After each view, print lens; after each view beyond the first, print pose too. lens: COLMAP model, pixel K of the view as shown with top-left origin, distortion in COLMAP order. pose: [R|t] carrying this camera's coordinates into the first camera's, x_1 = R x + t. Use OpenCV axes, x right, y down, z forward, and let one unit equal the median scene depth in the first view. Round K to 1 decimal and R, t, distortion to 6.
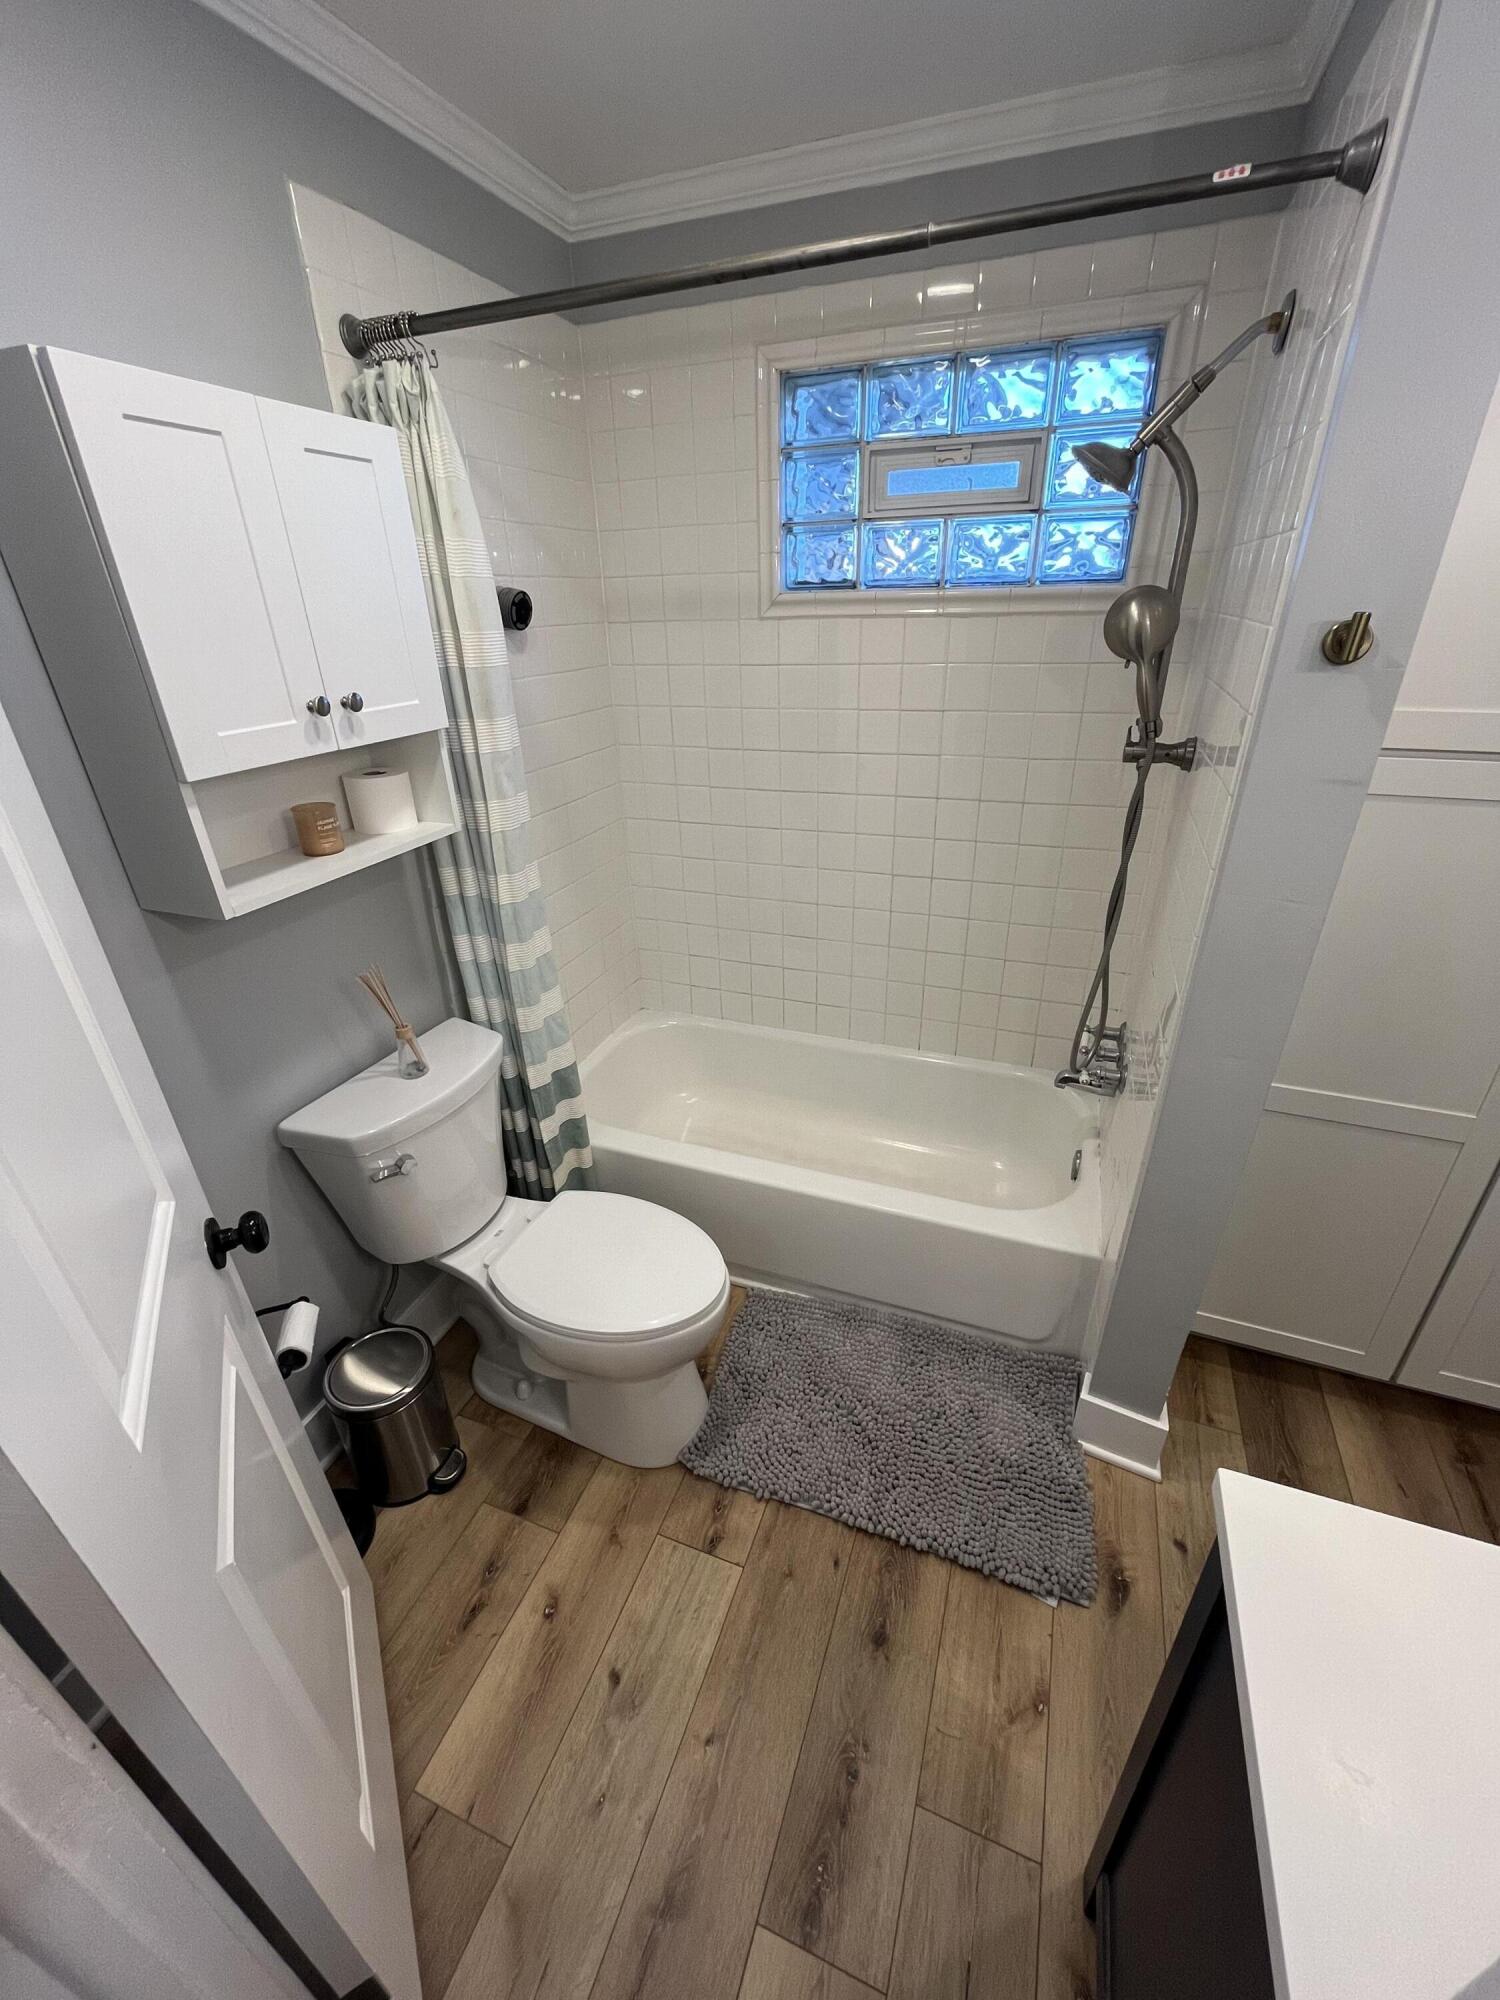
lens RADIAL K [[801.0, 0, 761.8], [0, 801.0, 996.5], [0, 0, 1]] dist [-0.003449, -0.000198]
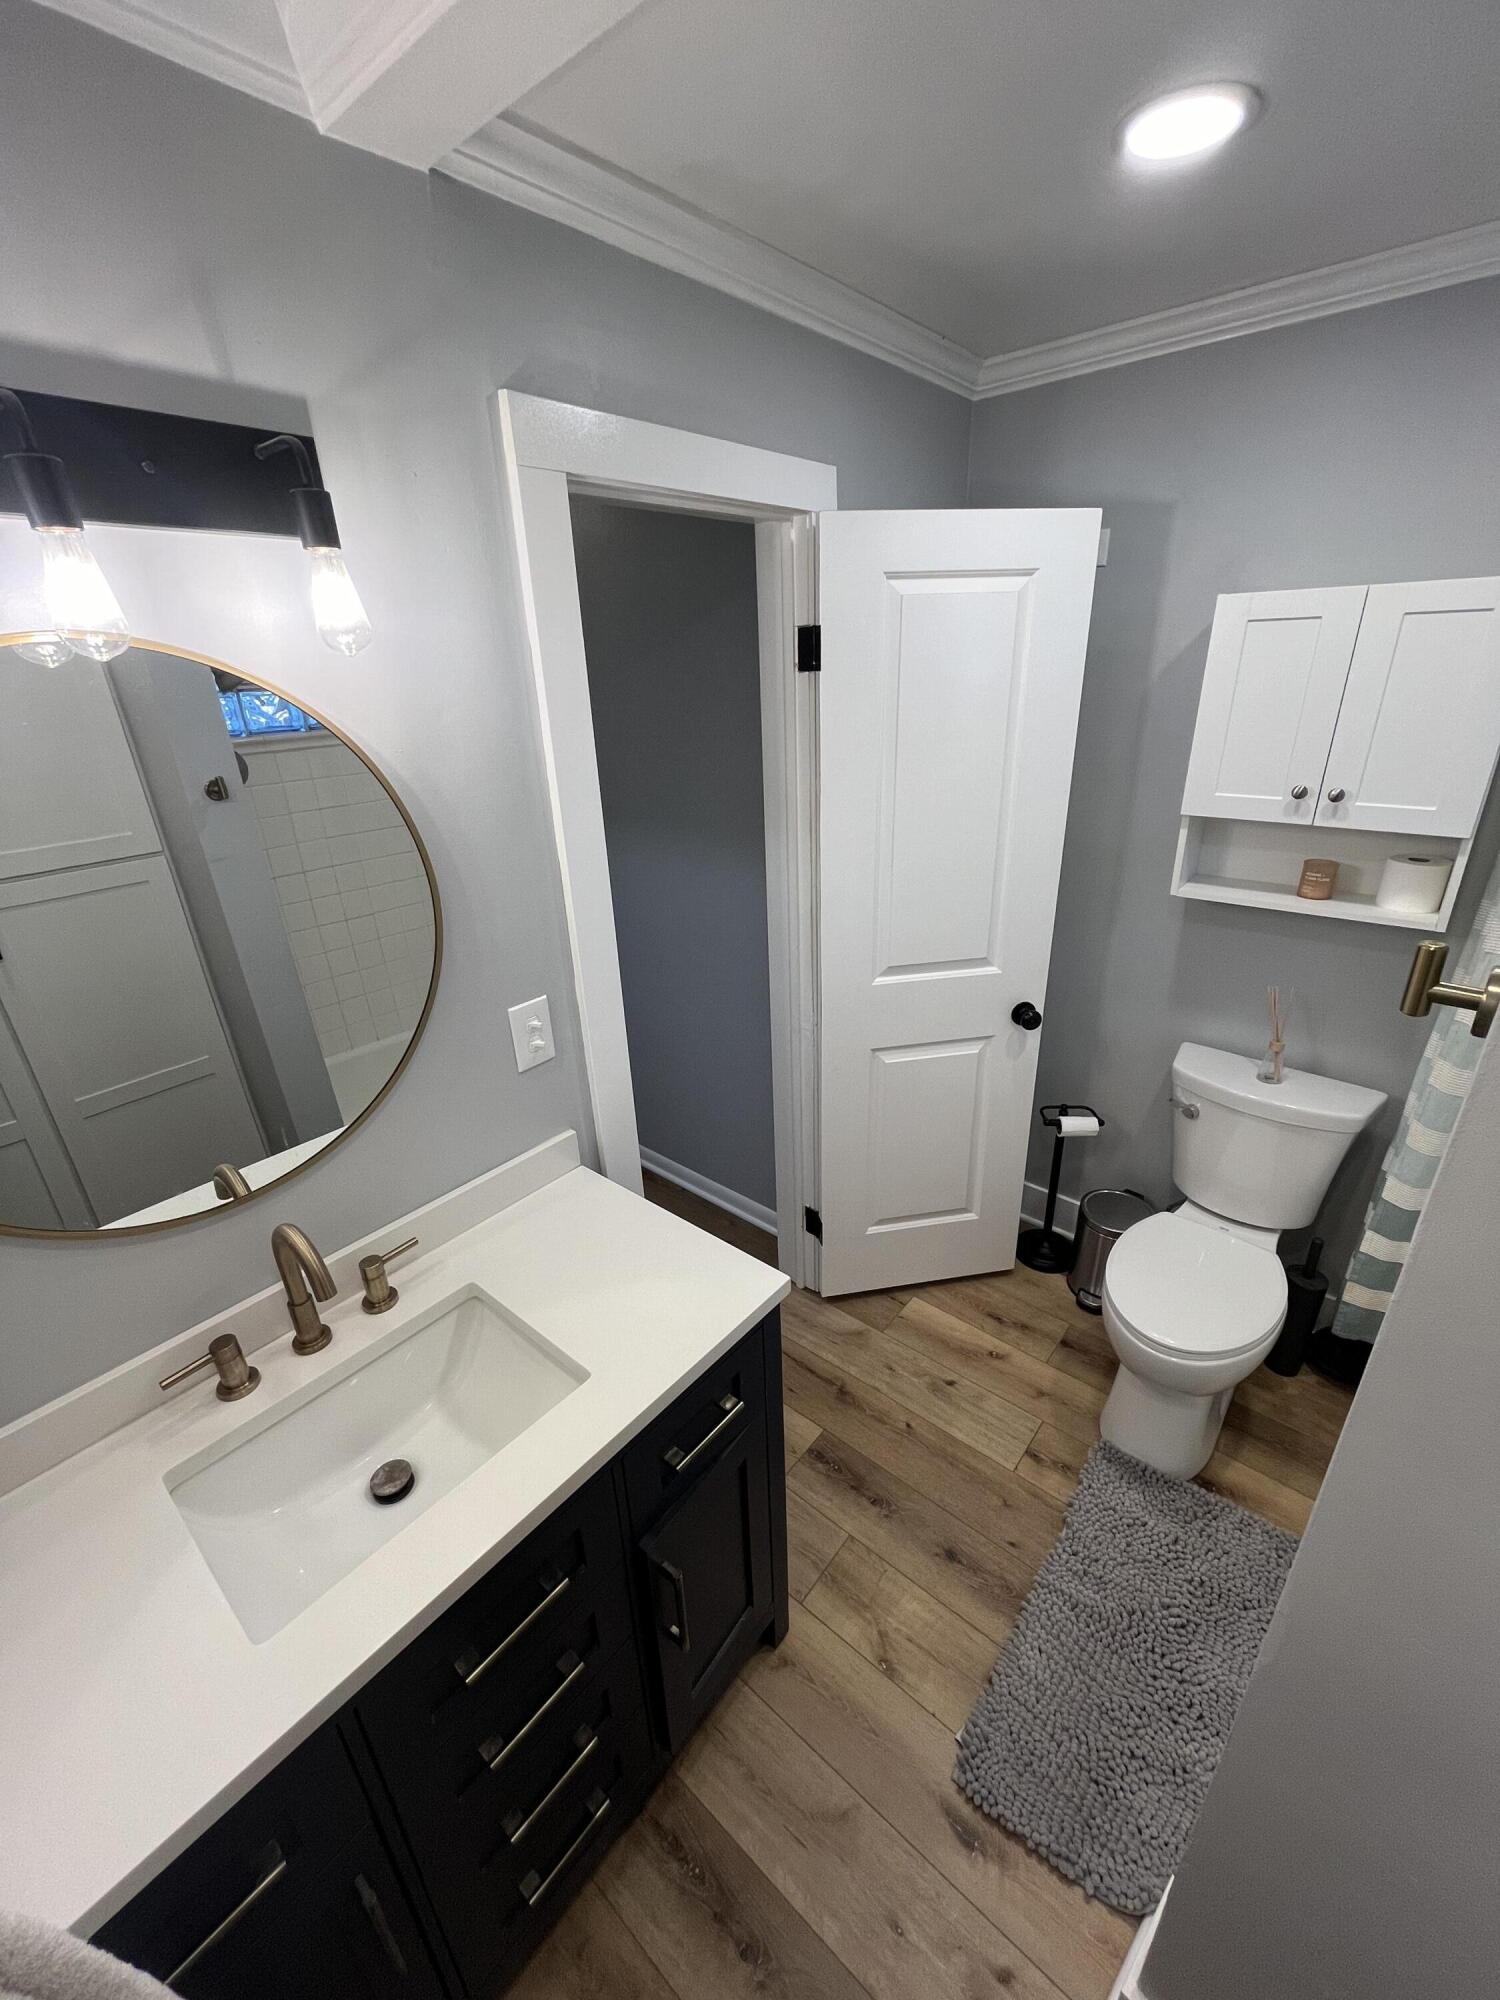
lens RADIAL K [[801.0, 0, 752.8], [0, 801.0, 1000.0], [0, 0, 1]] dist [-0.003449, -0.000198]
pose [[-0.327973, 0.398943, -0.856316, 0.961393], [-0.381095, 0.773551, 0.506346, -0.371711], [0.864407, 0.492406, -0.101669, 0.433021]]
